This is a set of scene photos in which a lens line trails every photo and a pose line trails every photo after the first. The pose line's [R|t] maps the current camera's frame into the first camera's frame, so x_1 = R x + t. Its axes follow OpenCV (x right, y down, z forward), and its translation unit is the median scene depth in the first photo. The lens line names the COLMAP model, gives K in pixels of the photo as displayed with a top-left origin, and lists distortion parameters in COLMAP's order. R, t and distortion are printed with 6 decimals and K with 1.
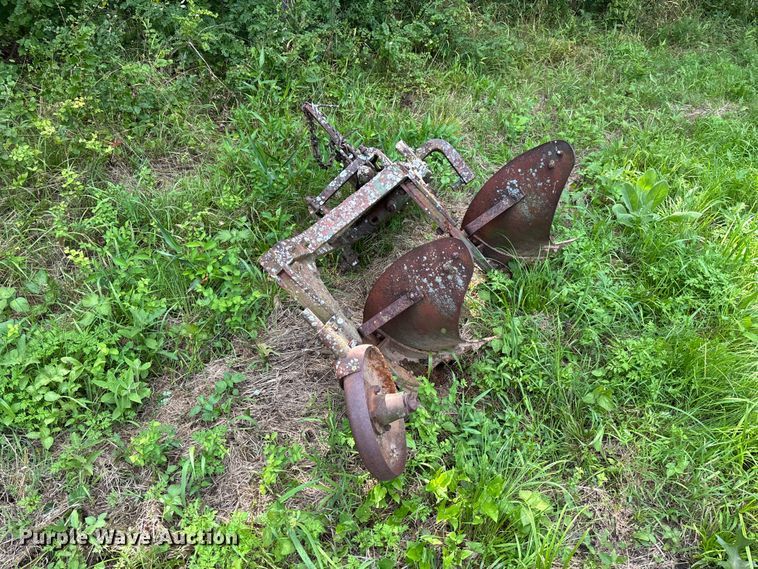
lens RADIAL K [[576.8, 0, 390.9], [0, 576.8, 286.3], [0, 0, 1]] dist [0.112407, -0.172587]
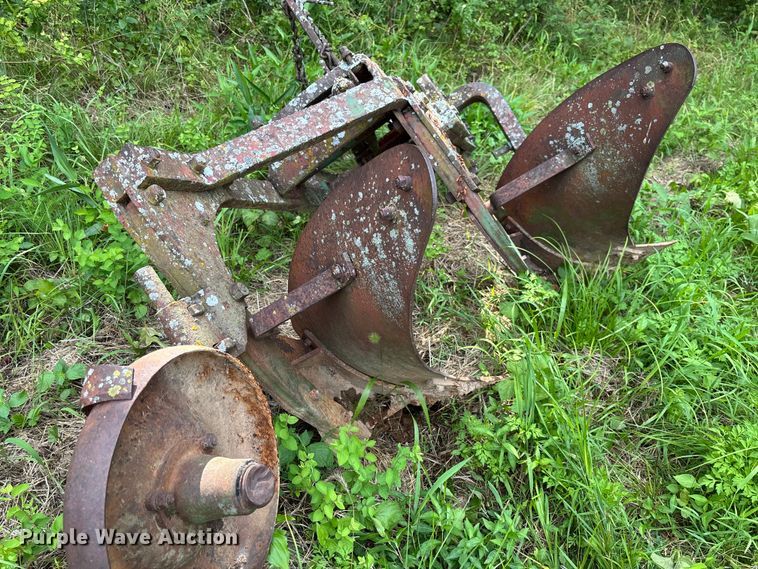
lens RADIAL K [[582.5, 0, 382.2], [0, 582.5, 281.4], [0, 0, 1]] dist [0.034091, -0.009014]
pose [[0.979539, 0.147760, -0.136639, 0.116222], [-0.153509, 0.987613, -0.032480, 0.028142], [0.130147, 0.052791, 0.990088, 0.374121]]
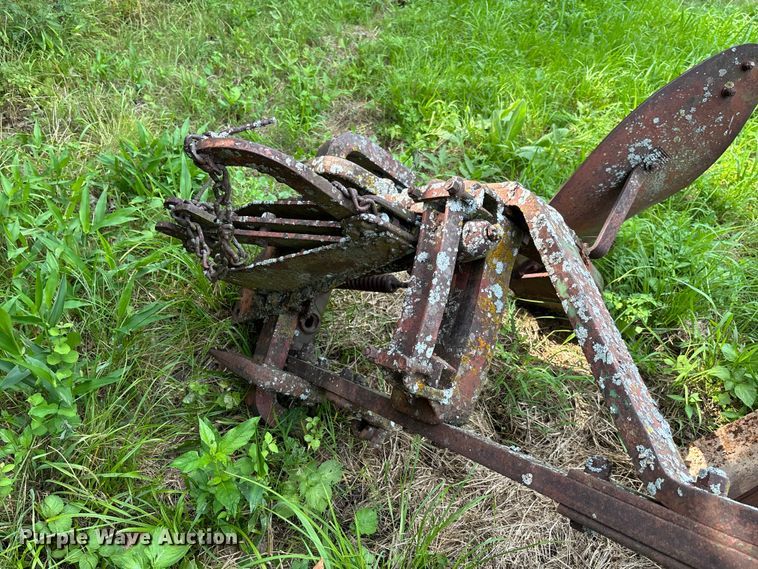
lens RADIAL K [[579.2, 0, 382.3], [0, 579.2, 291.3], [0, 0, 1]] dist [0.061152, -0.082679]
pose [[0.624852, -0.471285, 0.622456, -0.367754], [0.435570, 0.872084, 0.223042, -0.284371], [-0.647950, 0.131755, 0.750201, 0.729453]]
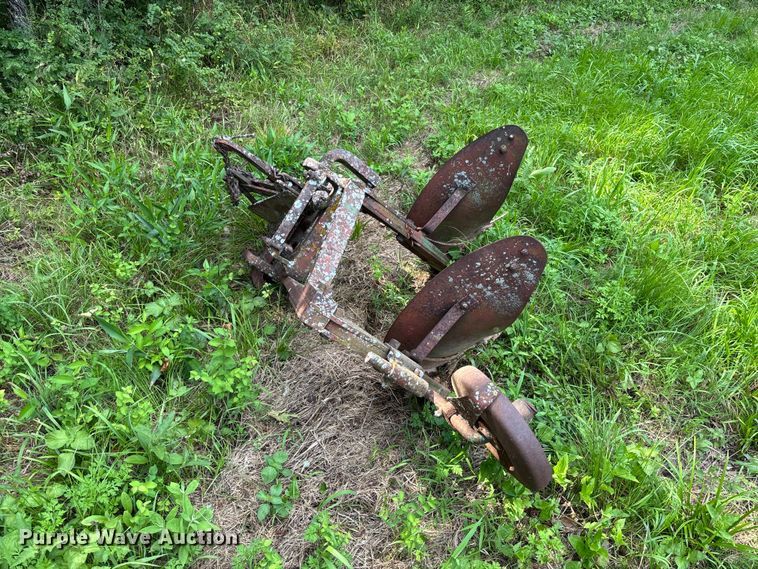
lens RADIAL K [[573.0, 0, 374.2], [0, 573.0, 288.4], [0, 0, 1]] dist [0.063056, -0.002766]
pose [[0.886499, -0.286049, 0.363725, -0.344744], [0.283573, 0.956979, 0.061462, -0.088636], [-0.365658, 0.048656, 0.929476, 0.115386]]
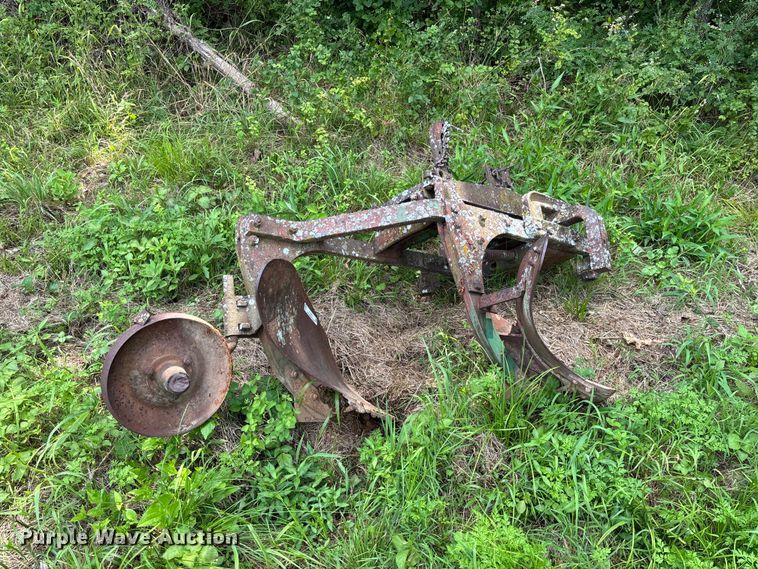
lens RADIAL K [[576.8, 0, 390.9], [0, 576.8, 286.3], [0, 0, 1]] dist [0.112407, -0.172587]
pose [[0.630961, 0.432531, -0.644054, 0.592212], [-0.450002, 0.880285, 0.150323, -0.190761], [0.631970, 0.194978, 0.750065, 0.290702]]
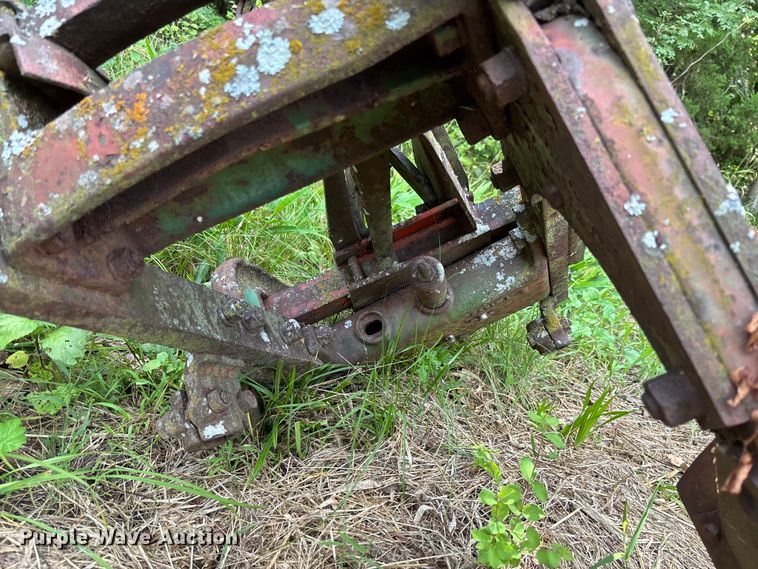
lens RADIAL K [[579.2, 0, 382.3], [0, 579.2, 291.3], [0, 0, 1]] dist [0.061152, -0.082679]
pose [[0.937117, 0.302607, -0.173901, 0.035216], [-0.342032, 0.895430, -0.284991, -0.054036], [0.069476, 0.326549, 0.942623, 0.871146]]
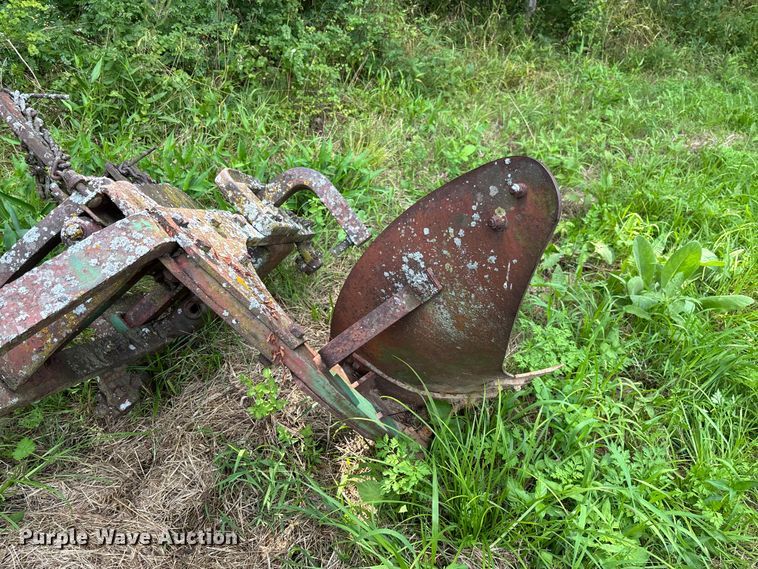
lens RADIAL K [[577.9, 0, 375.8], [0, 577.9, 282.2], [0, 0, 1]] dist [0.068005, -0.080290]
pose [[0.999451, -0.004259, 0.032868, 0.161994], [0.006760, 0.997058, -0.076350, -0.123544], [-0.032446, 0.076530, 0.996539, 0.555099]]
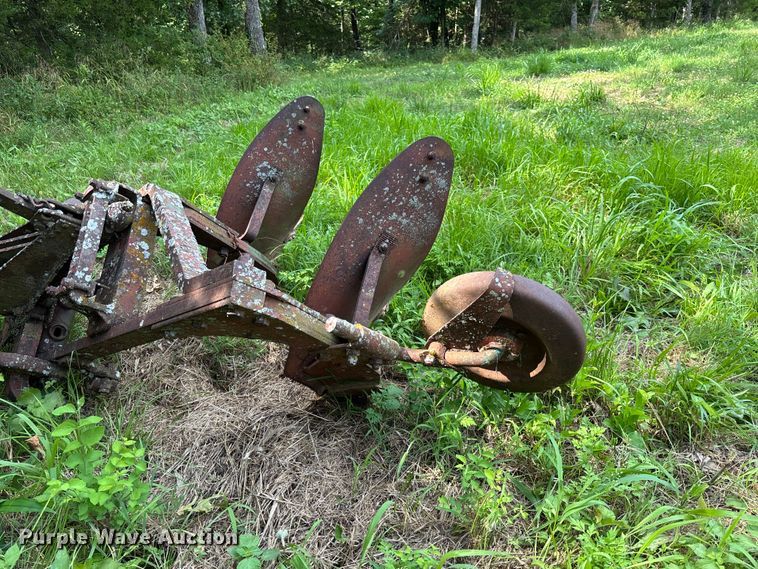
lens RADIAL K [[579.2, 0, 382.3], [0, 579.2, 291.3], [0, 0, 1]] dist [0.061152, -0.082679]
pose [[0.389457, -0.415405, 0.822048, -0.522830], [0.581290, 0.803168, 0.130470, -0.031921], [-0.714440, 0.427036, 0.554270, 0.439236]]
